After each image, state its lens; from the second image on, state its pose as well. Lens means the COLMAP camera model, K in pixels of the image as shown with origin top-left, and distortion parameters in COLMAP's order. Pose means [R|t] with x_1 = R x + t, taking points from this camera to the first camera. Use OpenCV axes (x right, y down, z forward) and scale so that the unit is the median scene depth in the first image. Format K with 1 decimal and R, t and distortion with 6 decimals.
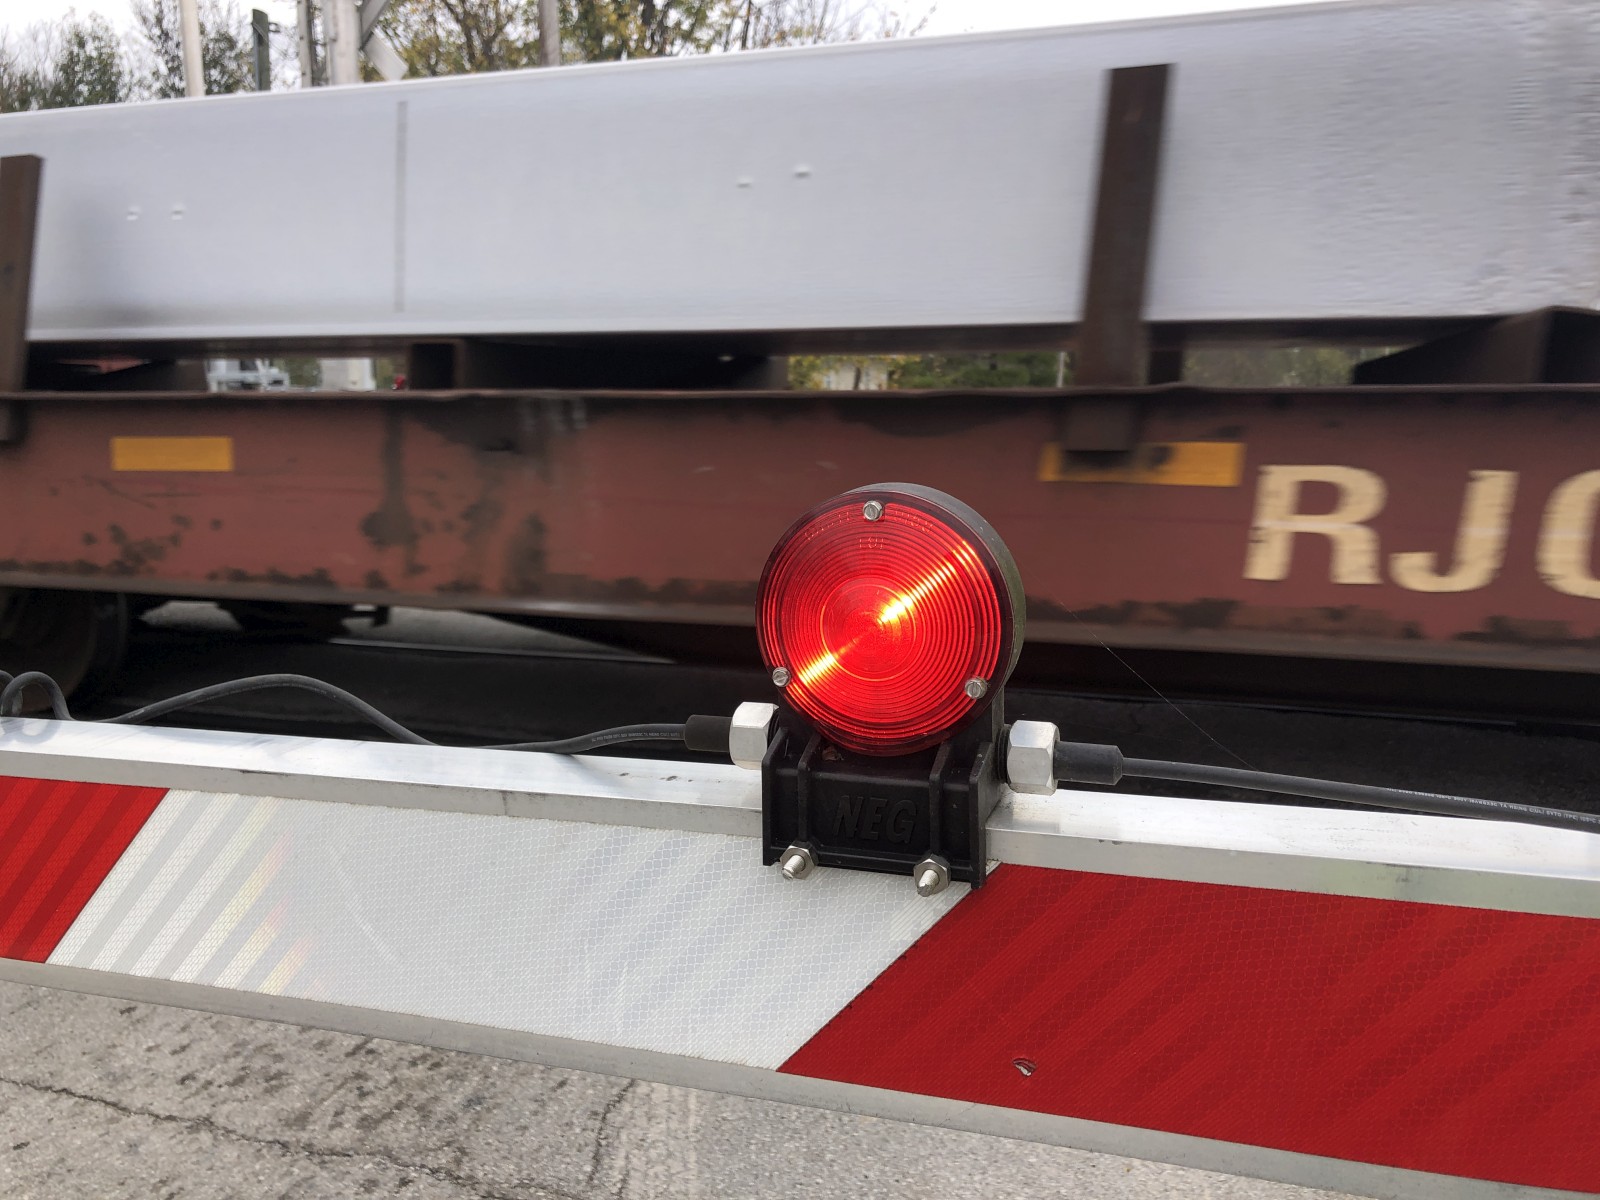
lens RADIAL K [[1311.5, 0, 798.3], [0, 1311.5, 577.0], [0, 0, 1]] dist [0.006701, -0.029569]
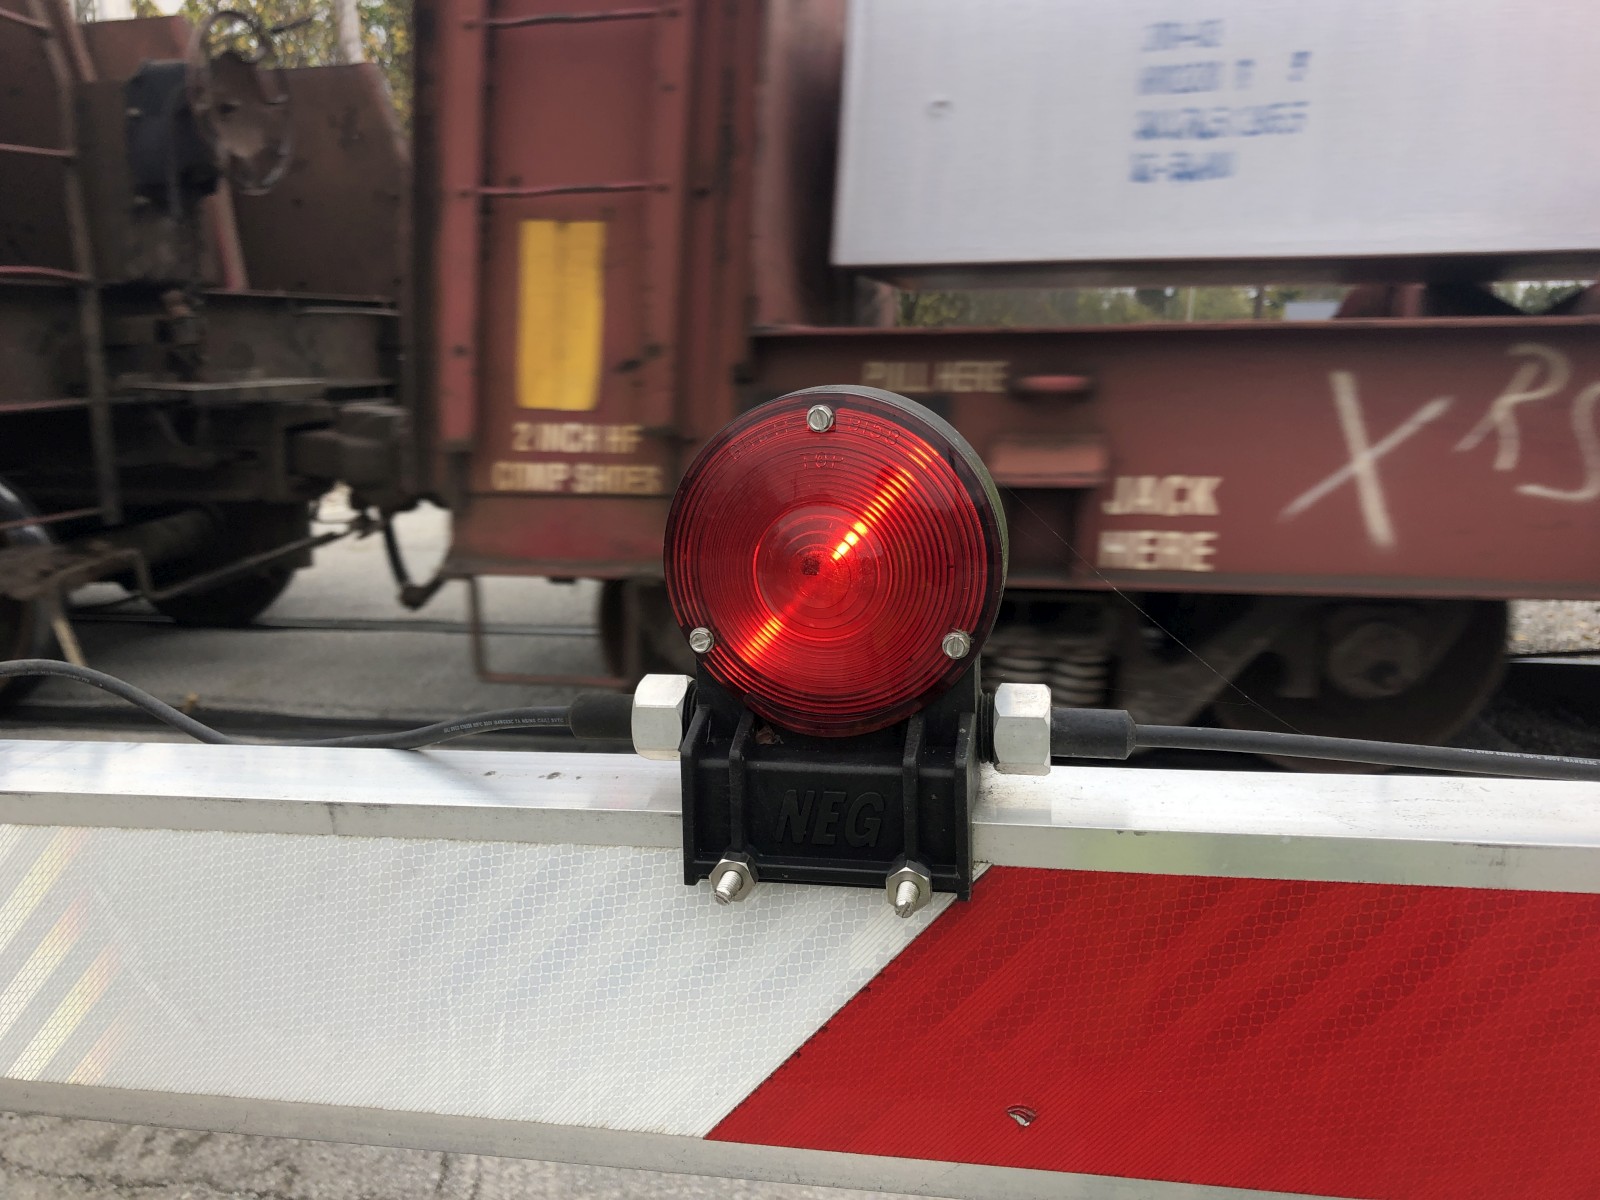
lens RADIAL K [[1311.5, 0, 798.3], [0, 1311.5, 577.0], [0, 0, 1]] dist [0.006701, -0.029569]
pose [[0.990730, -0.032082, 0.132006, -0.053515], [0.027714, 0.999010, 0.034794, 0.013396], [-0.132992, -0.030813, 0.990638, 0.221018]]
